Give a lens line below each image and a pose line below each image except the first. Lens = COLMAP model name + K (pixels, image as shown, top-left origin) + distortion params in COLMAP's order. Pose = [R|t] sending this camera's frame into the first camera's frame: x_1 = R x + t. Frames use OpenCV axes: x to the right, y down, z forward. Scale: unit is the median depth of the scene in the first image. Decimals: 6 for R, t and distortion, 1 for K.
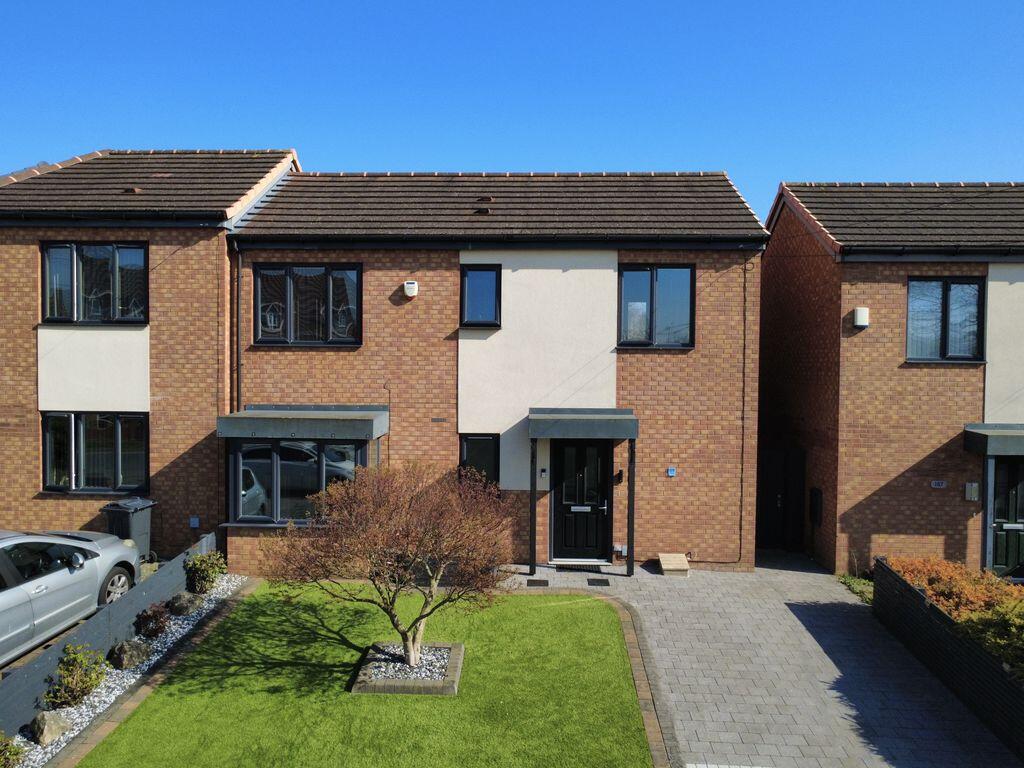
lens RADIAL K [[748.3, 0, 546.1], [0, 748.3, 384.5], [0, 0, 1]] dist [-0.002372, 0.001495]
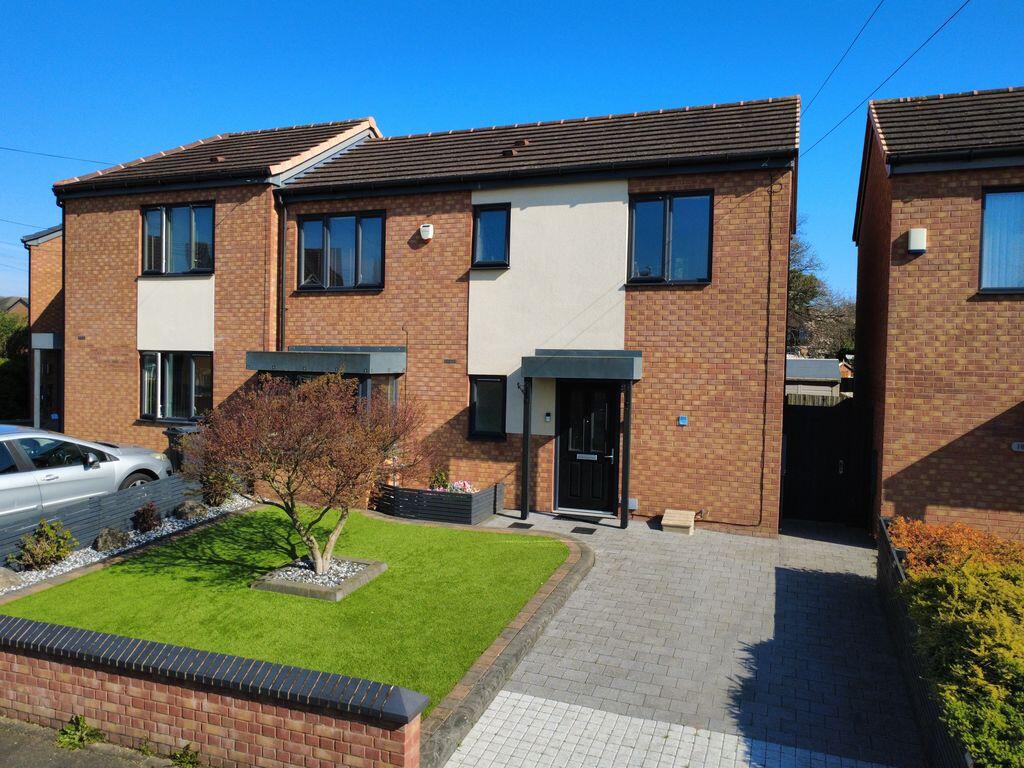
lens RADIAL K [[748.3, 0, 546.1], [0, 748.3, 384.5], [0, 0, 1]] dist [-0.002372, 0.001495]
pose [[0.947825, 0.016205, -0.318378, 0.299363], [-0.018023, 0.999834, -0.002766, 0.079146], [0.318280, 0.008360, 0.947960, 0.088445]]
